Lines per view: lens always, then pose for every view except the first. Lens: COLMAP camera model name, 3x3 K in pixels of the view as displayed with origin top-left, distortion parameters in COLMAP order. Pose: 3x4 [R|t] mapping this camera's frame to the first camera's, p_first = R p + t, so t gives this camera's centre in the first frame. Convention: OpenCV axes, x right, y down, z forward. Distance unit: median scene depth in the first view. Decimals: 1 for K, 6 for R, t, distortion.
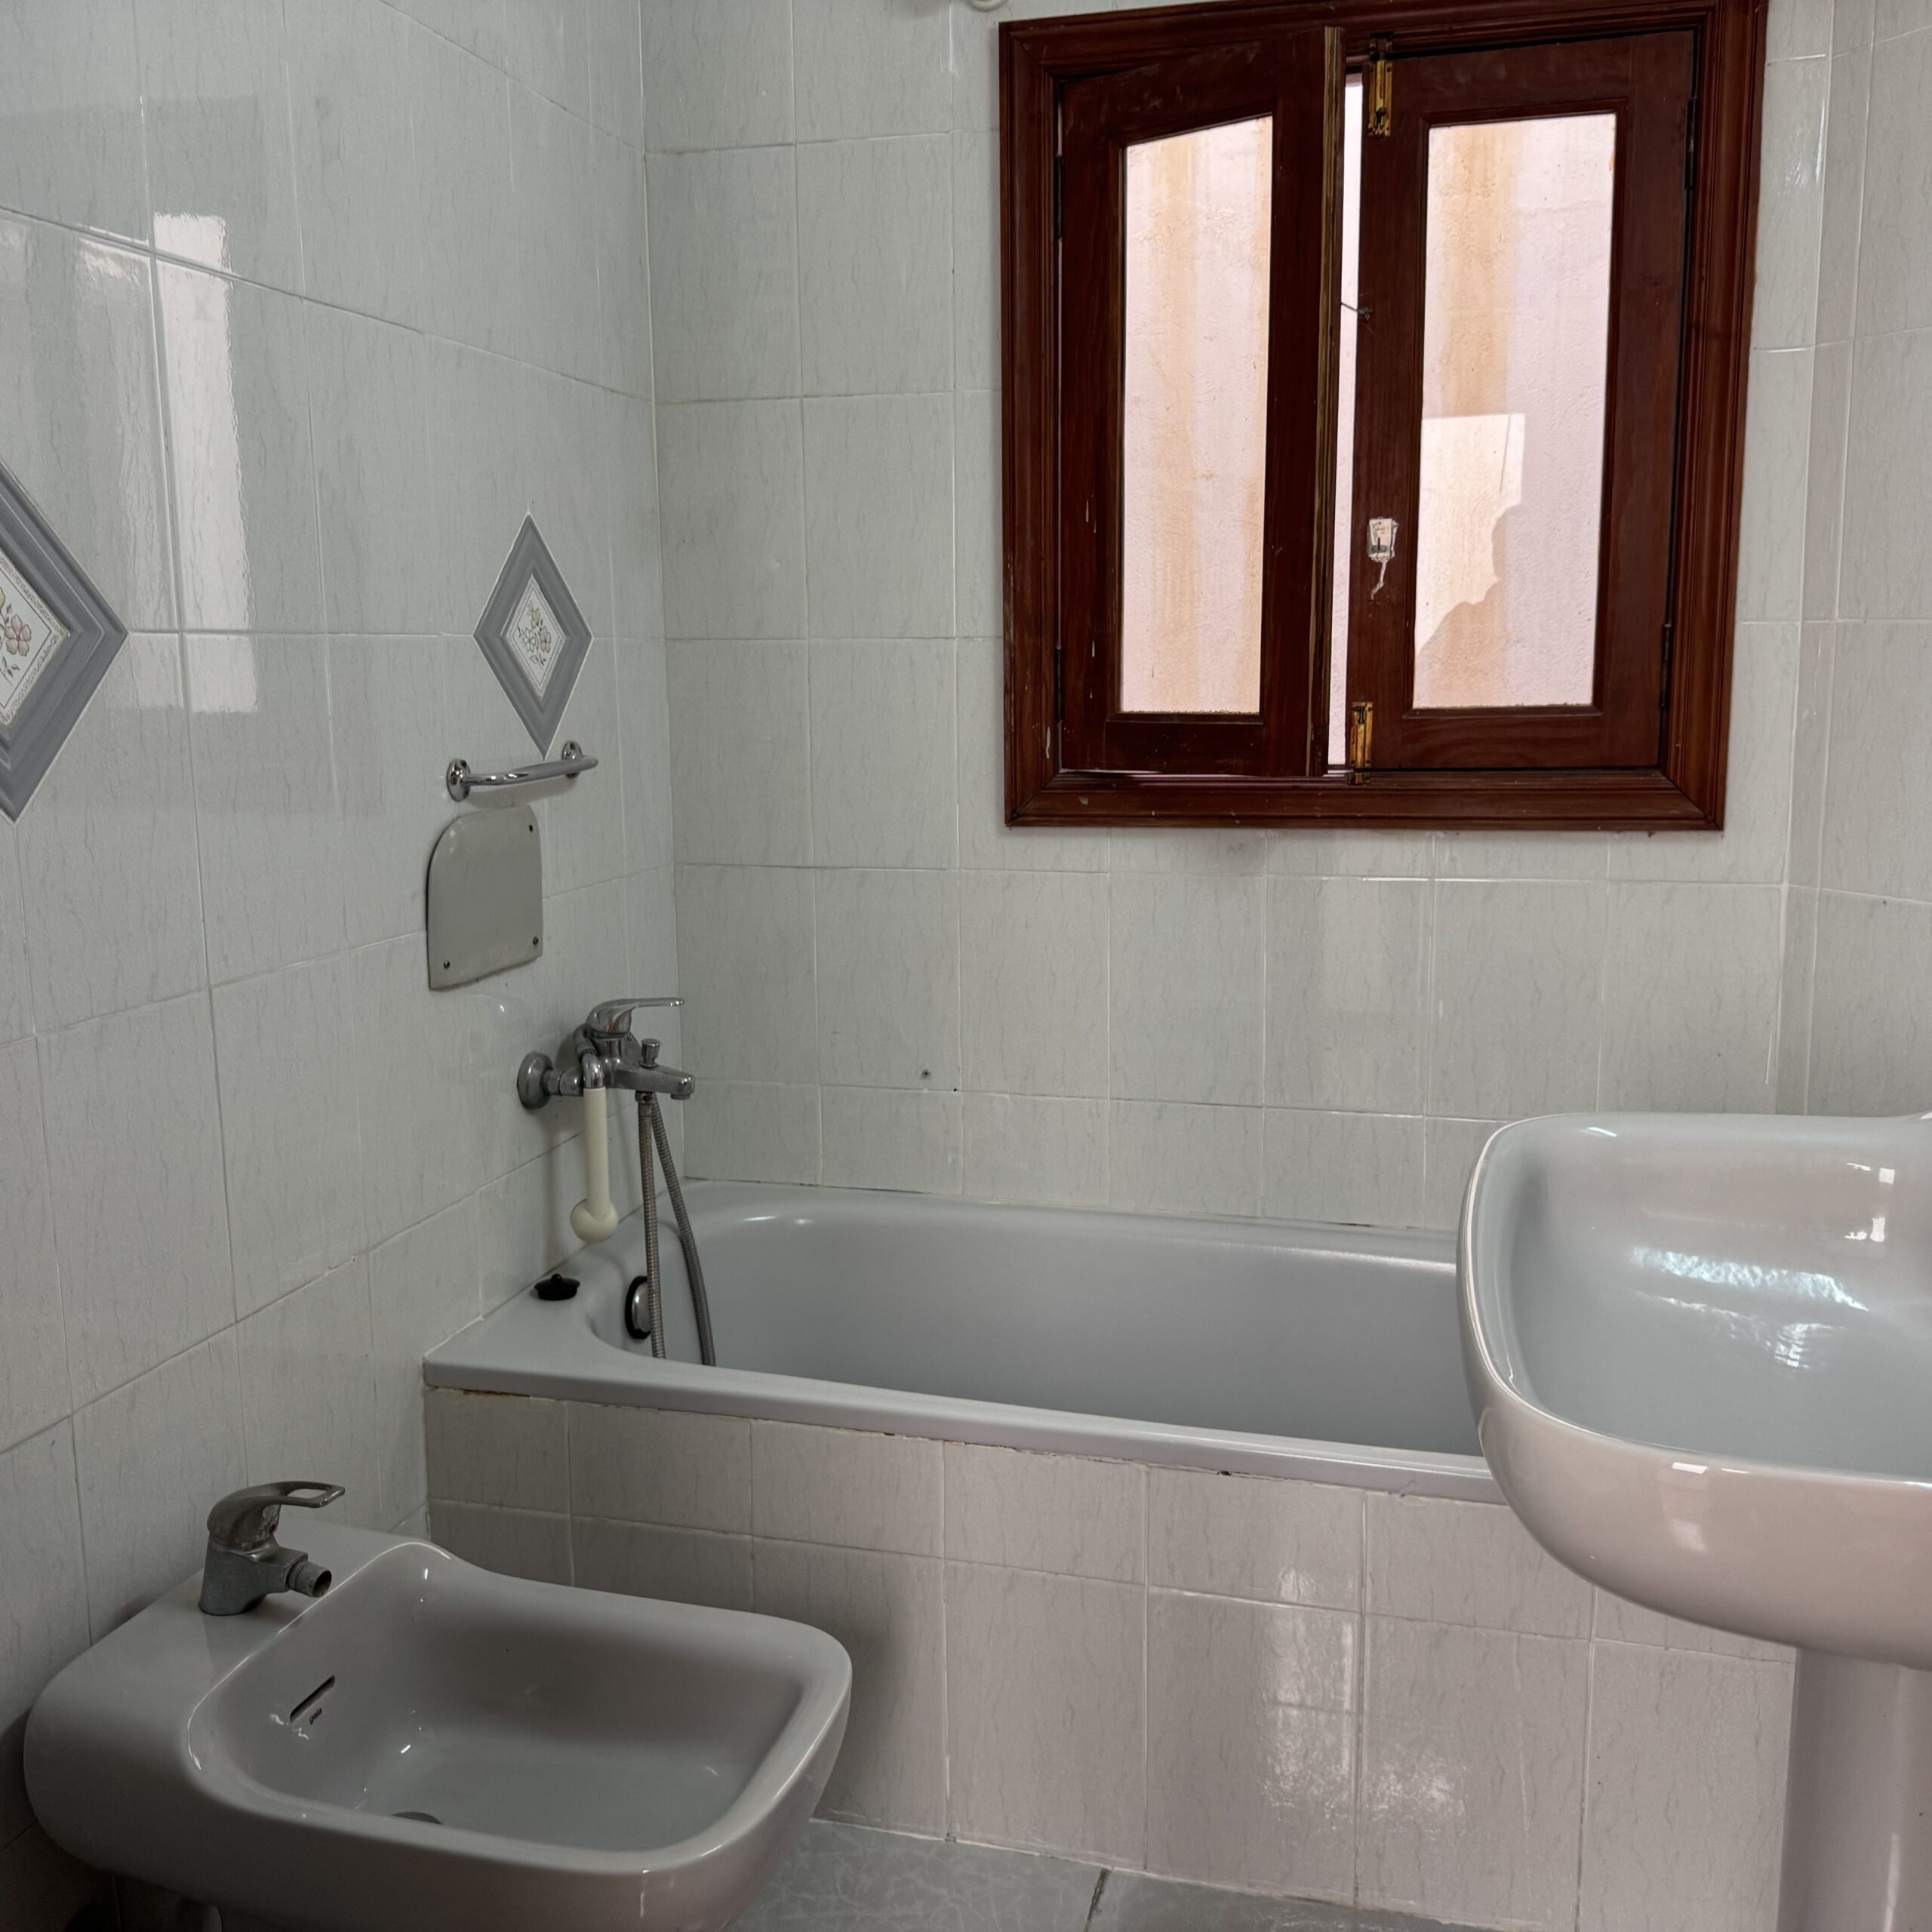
lens RADIAL K [[1754.7, 0, 962.9], [0, 1754.7, 947.7], [0, 0, 1]] dist [-0.081874, -0.029021]
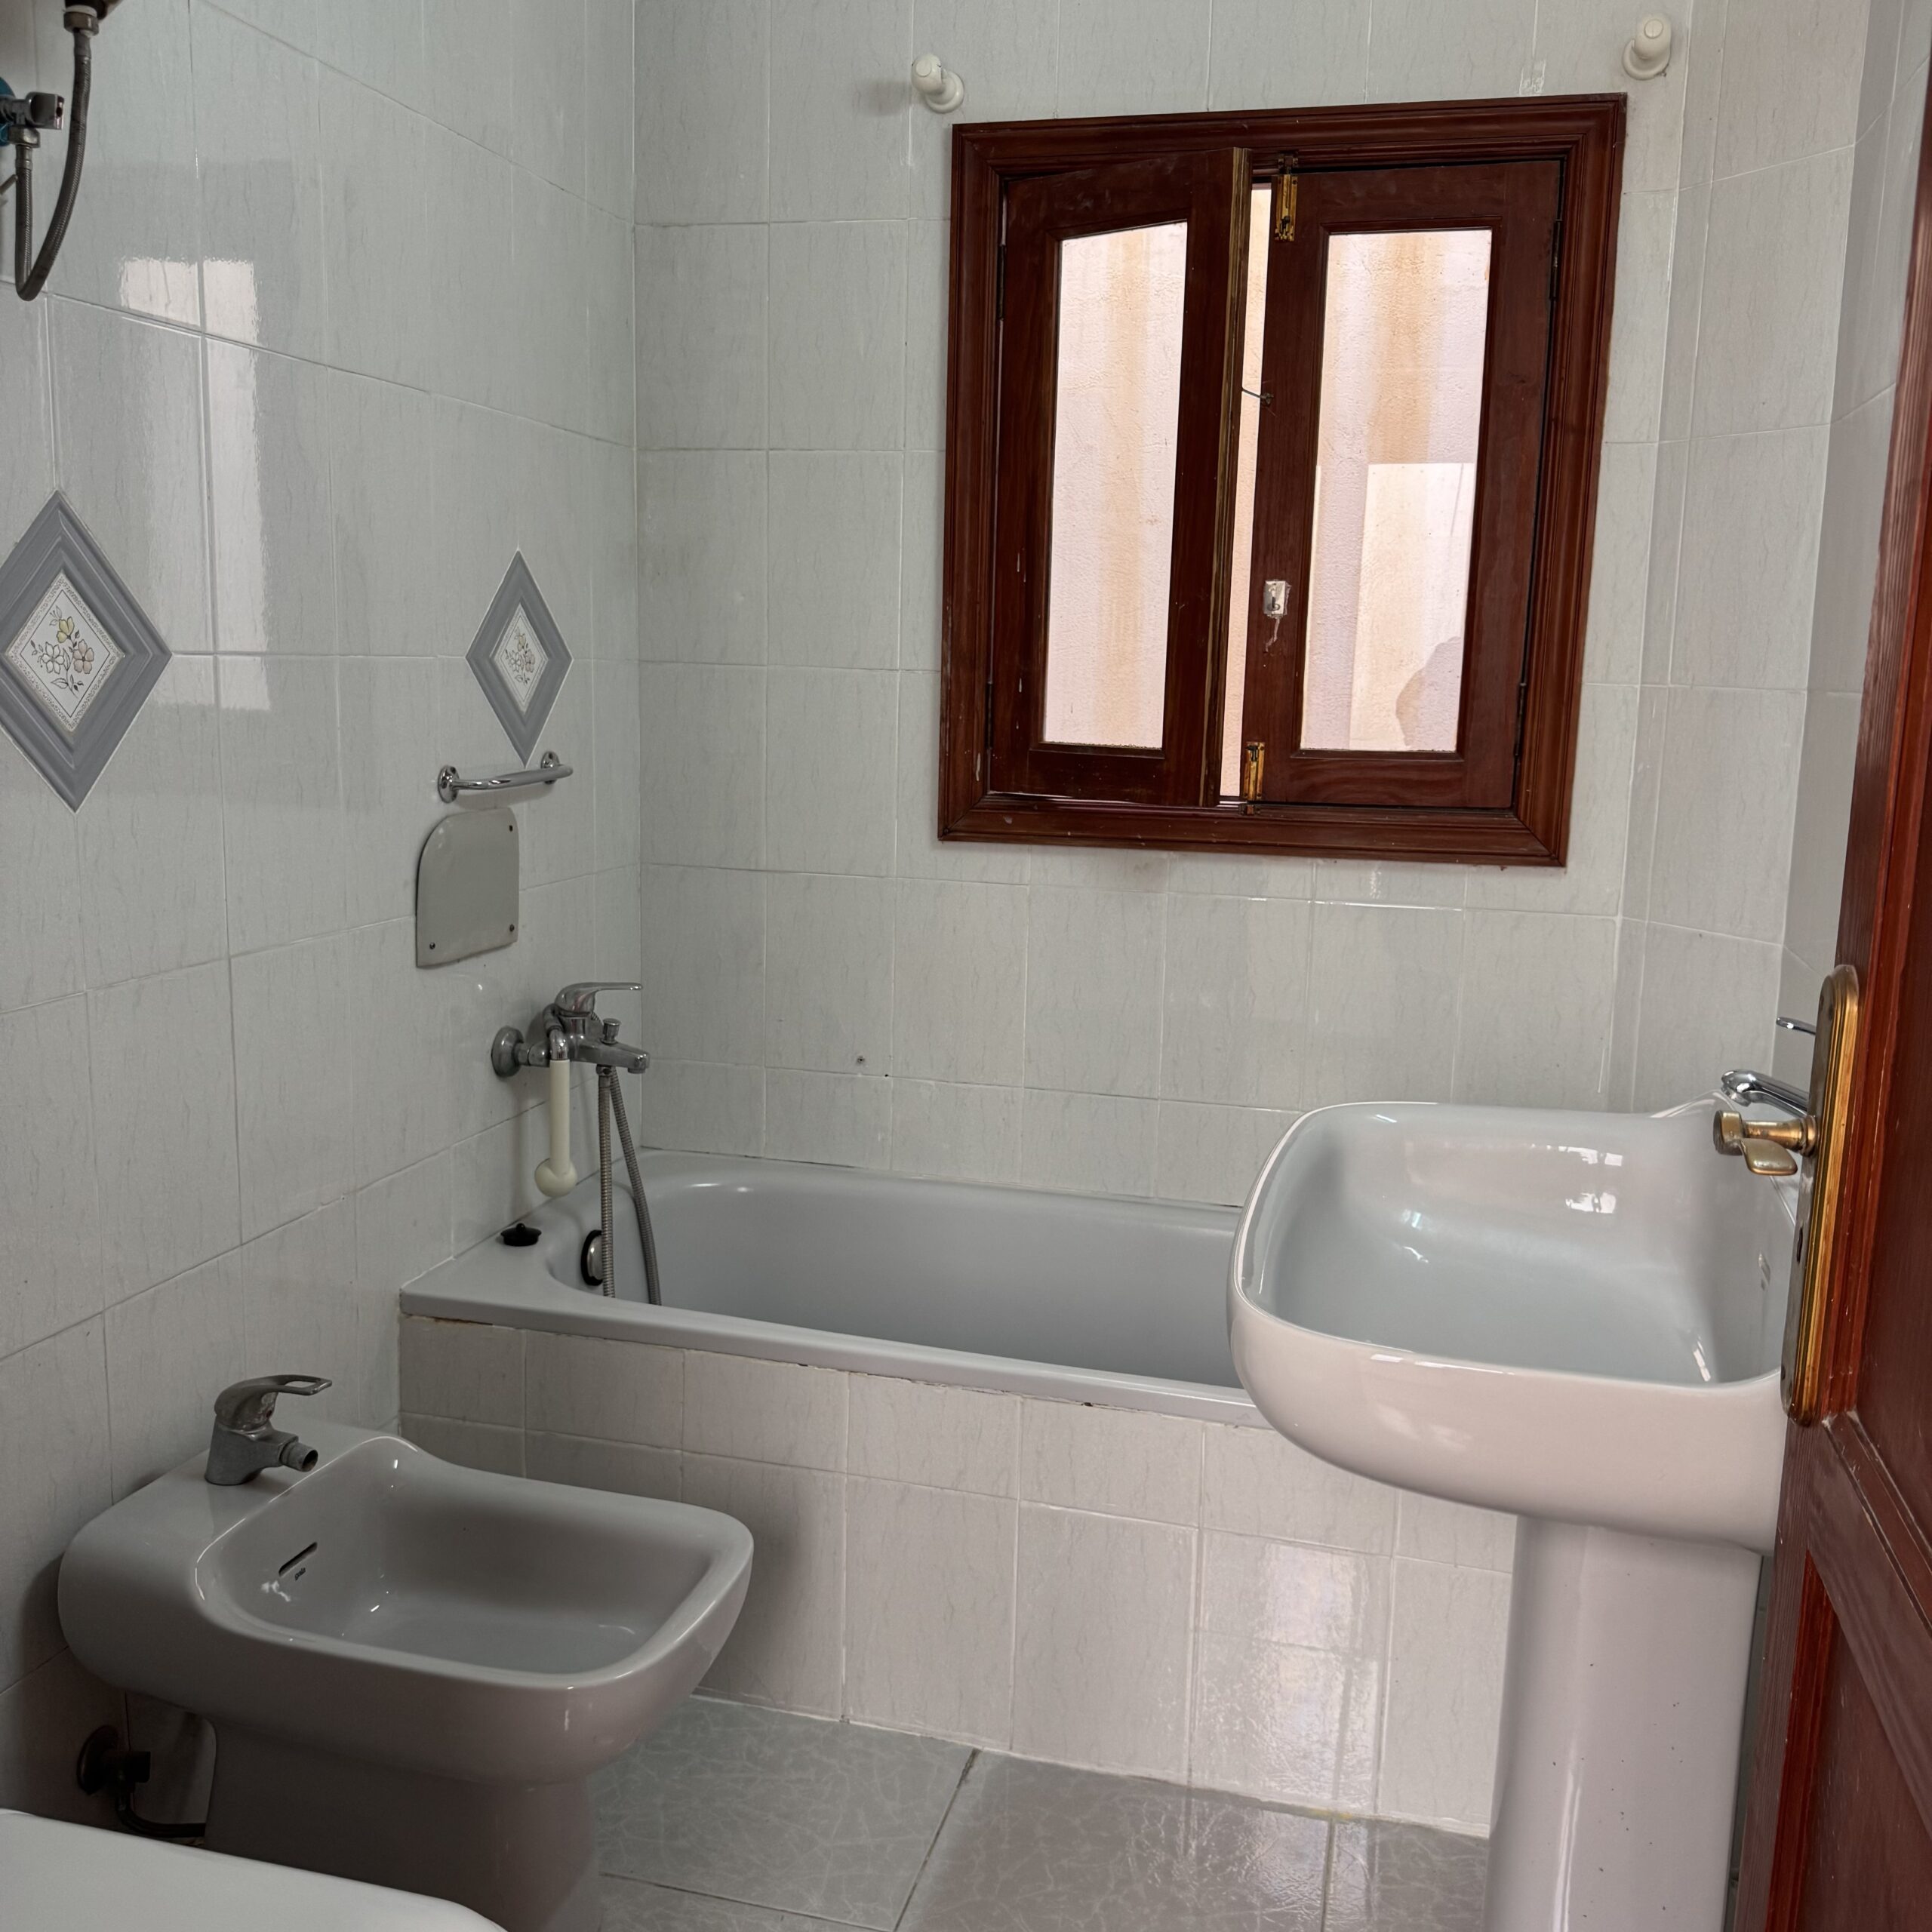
lens RADIAL K [[1754.7, 0, 979.1], [0, 1754.7, 962.2], [0, 0, 1]] dist [-0.081874, -0.029021]
pose [[0.999241, 0.034606, 0.017869, 0.038762], [-0.034697, 0.999386, 0.004813, 0.002336], [-0.017692, -0.005430, 0.999829, -0.136230]]
